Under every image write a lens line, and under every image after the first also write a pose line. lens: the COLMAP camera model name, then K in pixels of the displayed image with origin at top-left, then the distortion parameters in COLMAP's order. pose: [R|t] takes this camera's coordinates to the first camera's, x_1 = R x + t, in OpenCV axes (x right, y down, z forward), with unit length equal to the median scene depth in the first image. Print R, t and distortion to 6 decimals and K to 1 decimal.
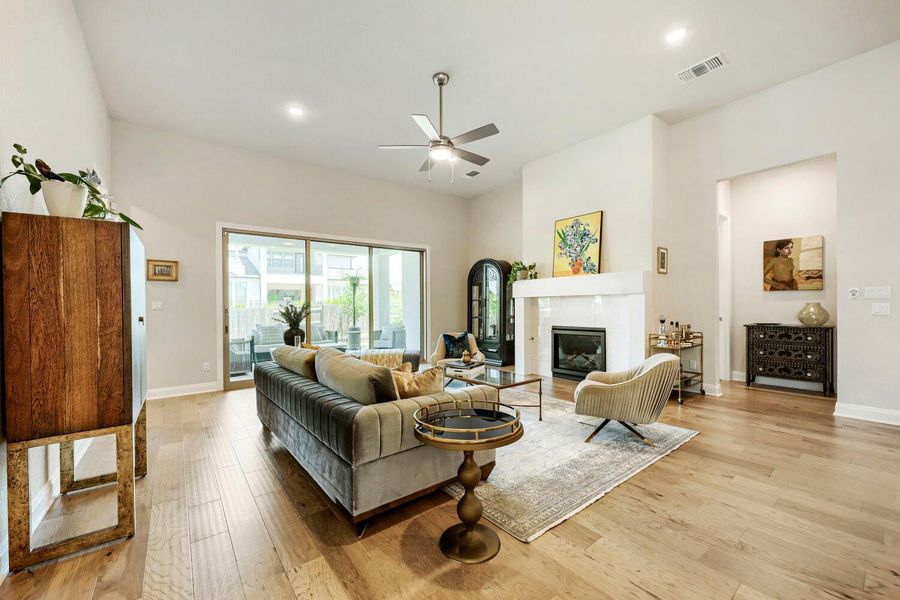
lens RADIAL K [[357.4, 0, 450.7], [0, 357.4, 308.1], [0, 0, 1]] dist [-0.007675, 0.000477]
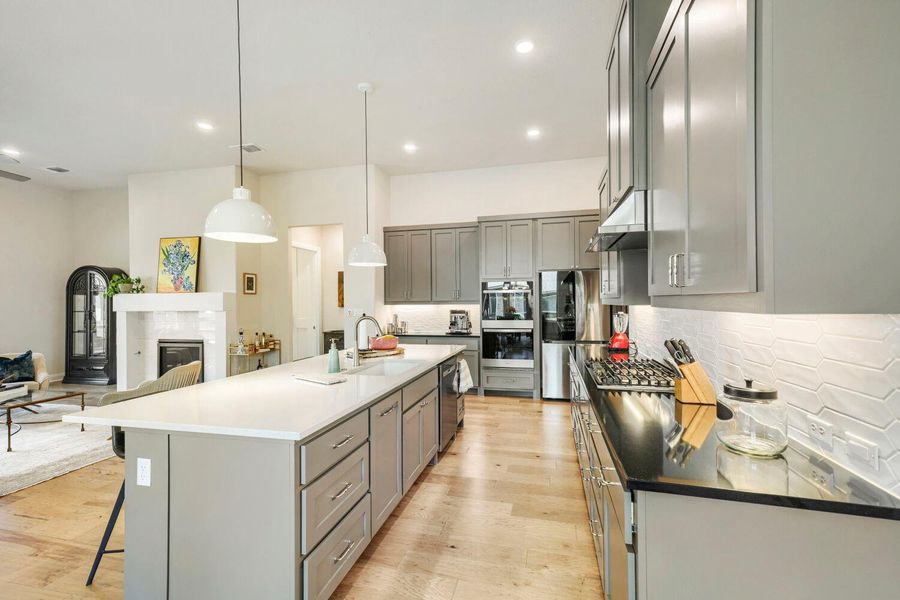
lens RADIAL K [[390.2, 0, 452.1], [0, 390.2, 306.9], [0, 0, 1]] dist [0.010164, 0.000123]
pose [[0.778651, -0.000414, 0.627458, 0.251552], [0.002190, 0.999995, -0.002057, -0.042289], [-0.627454, 0.002976, 0.778648, -0.444956]]
